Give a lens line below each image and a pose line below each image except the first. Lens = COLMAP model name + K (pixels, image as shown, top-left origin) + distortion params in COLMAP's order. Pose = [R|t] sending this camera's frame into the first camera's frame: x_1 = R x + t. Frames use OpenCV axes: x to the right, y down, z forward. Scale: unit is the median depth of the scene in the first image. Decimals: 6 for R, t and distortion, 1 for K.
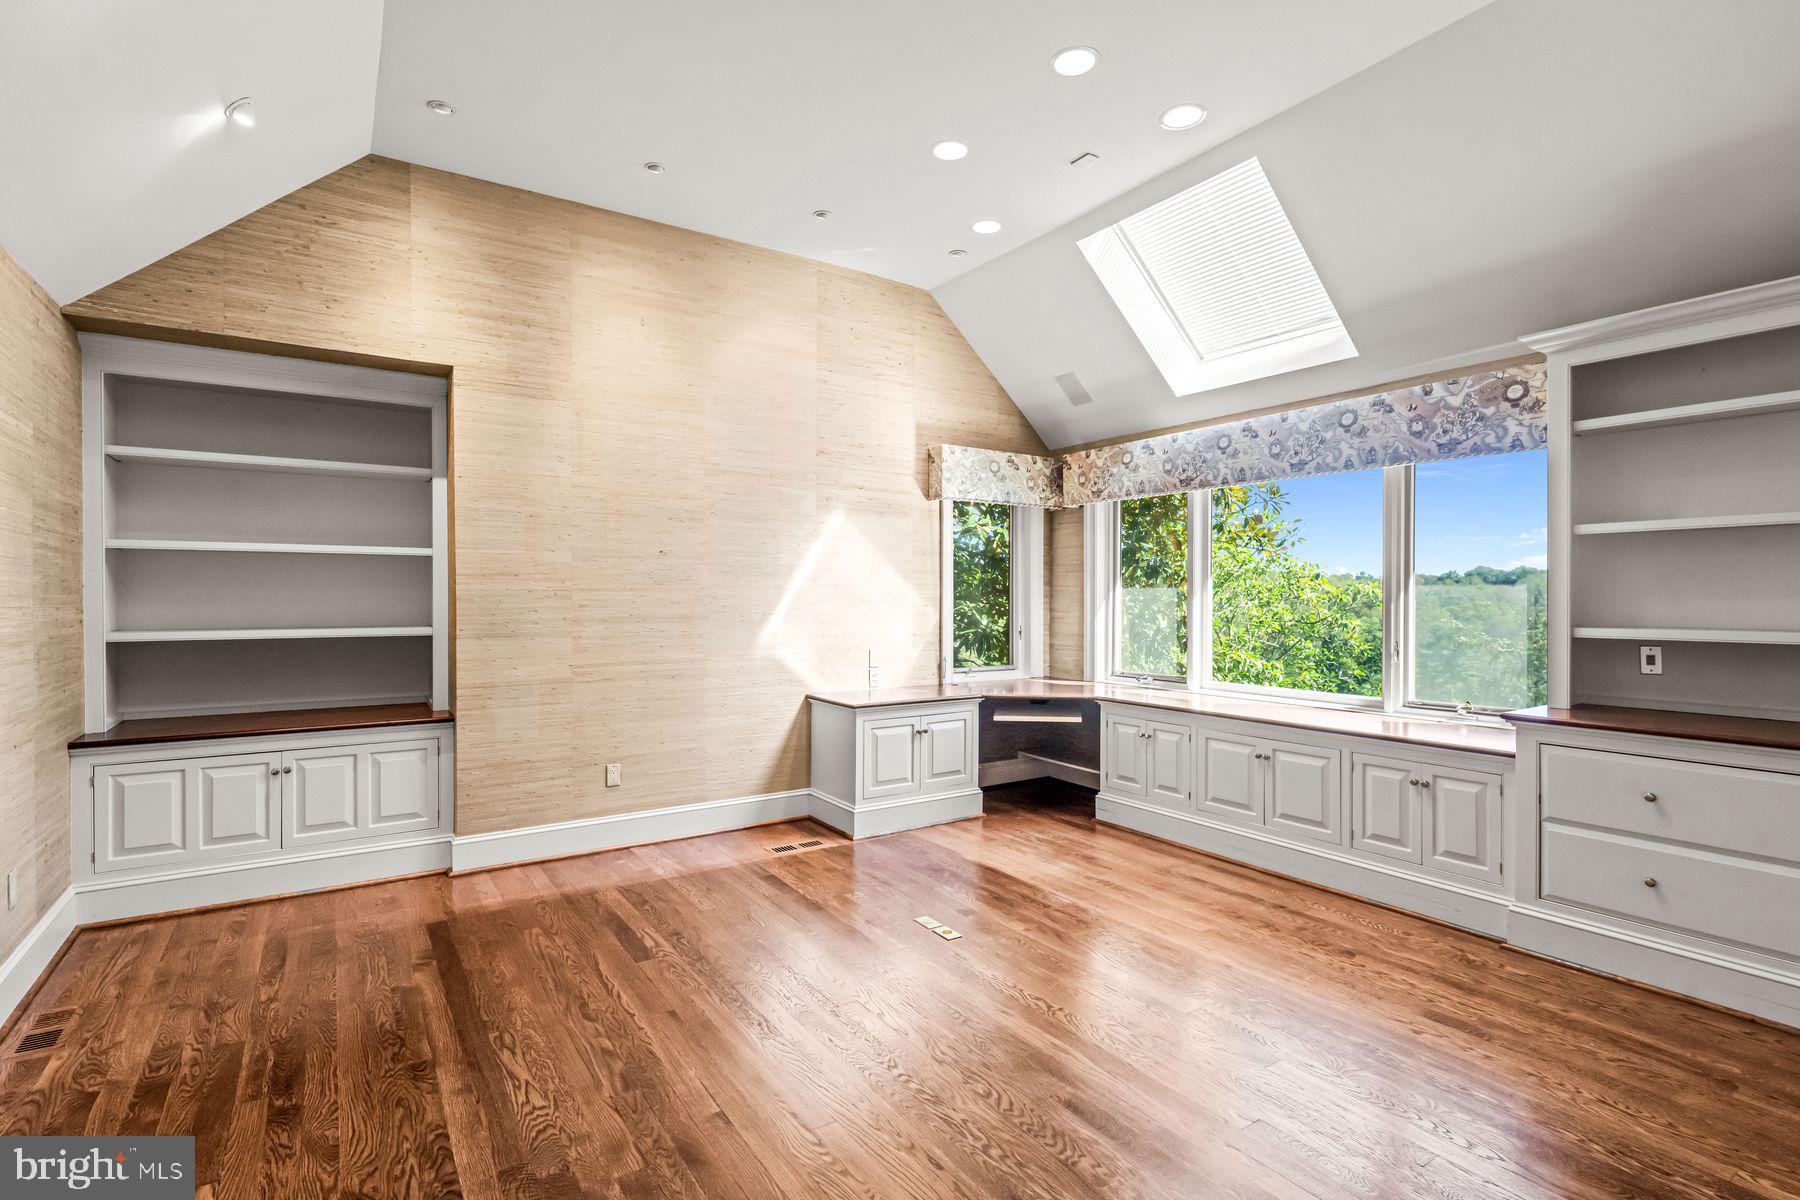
lens RADIAL K [[854.4, 0, 900.0], [0, 854.4, 600.0], [0, 0, 1]] dist [0.005534, 0.000275]
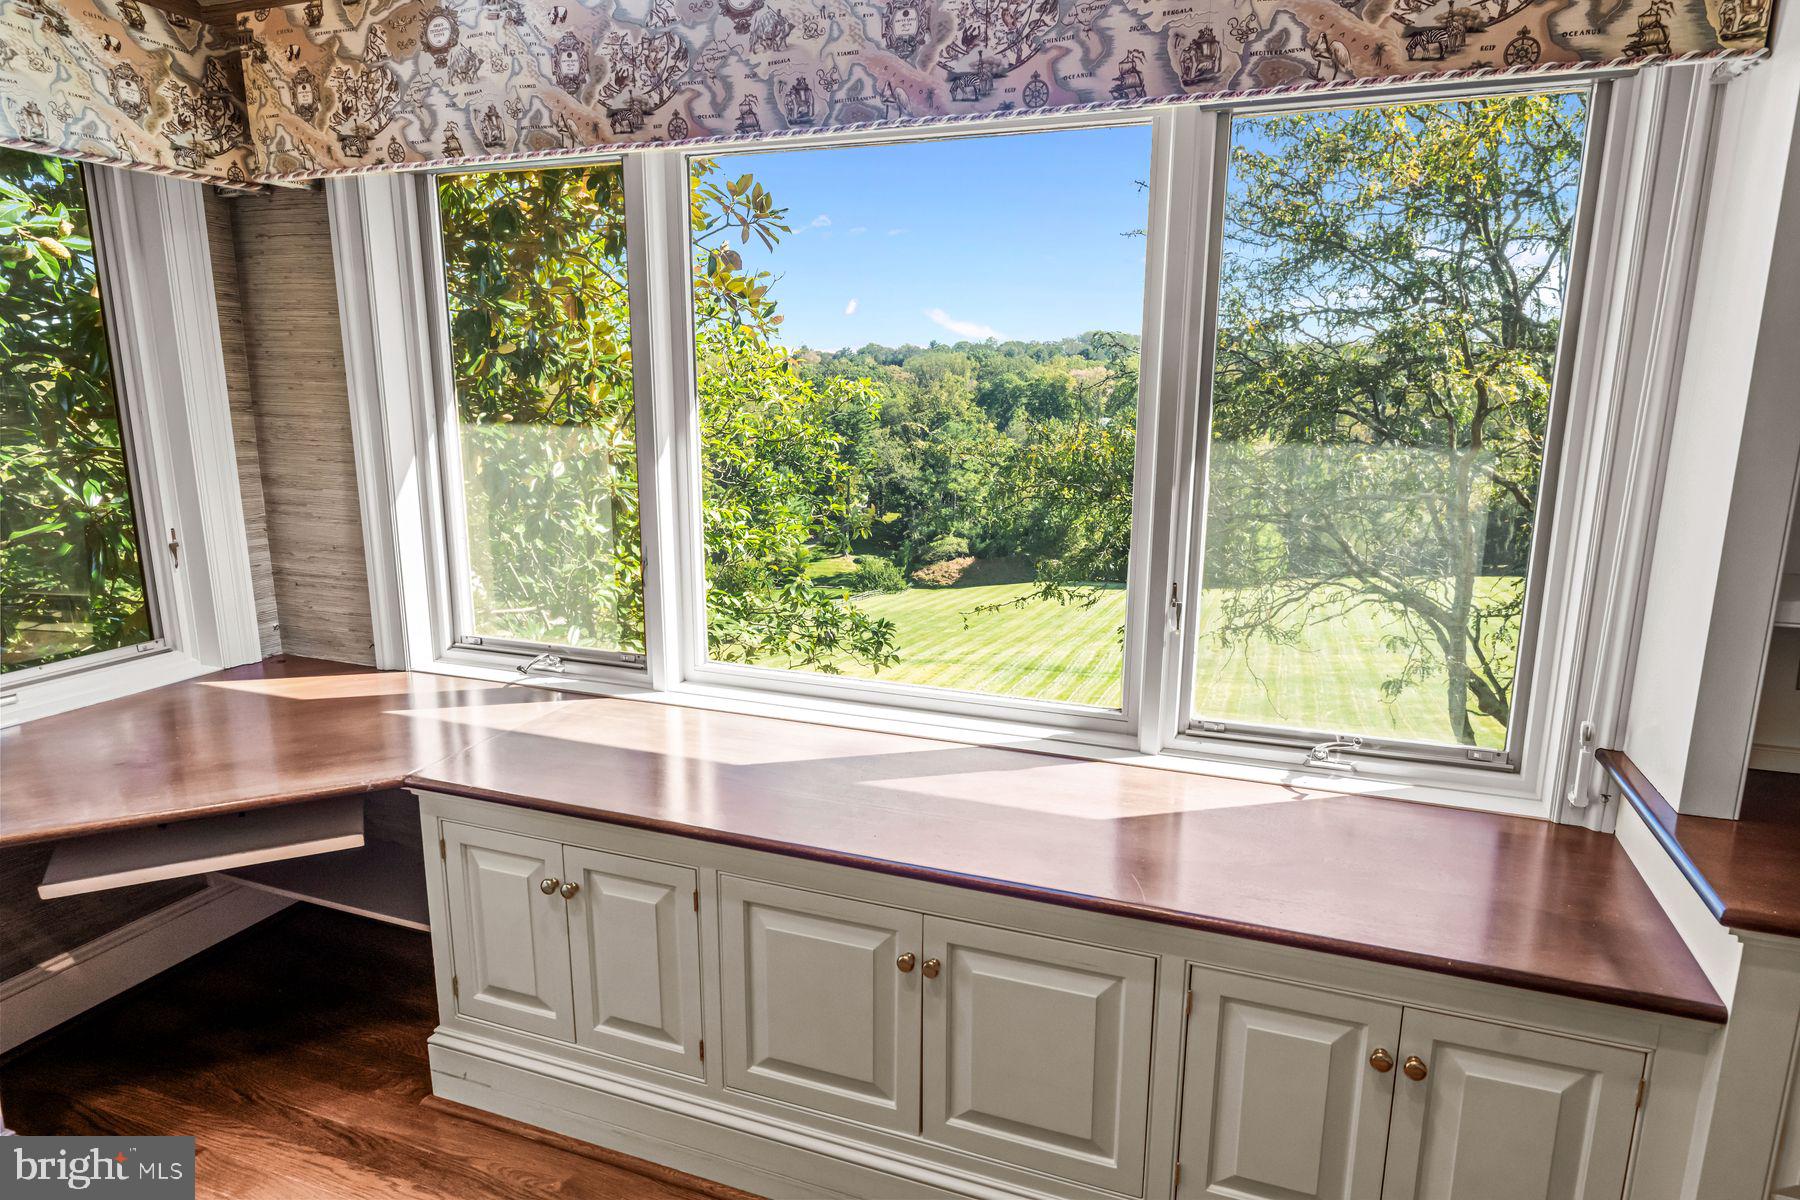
lens RADIAL K [[1067.1, 0, 900.0], [0, 1067.1, 600.0], [0, 0, 1]] dist [0.000578, 0.000903]
pose [[0.810810, -0.120358, 0.572801, 0.140049], [0.000834, 0.978866, 0.204501, -0.034592], [-0.585309, -0.165334, 0.793775, 0.506442]]
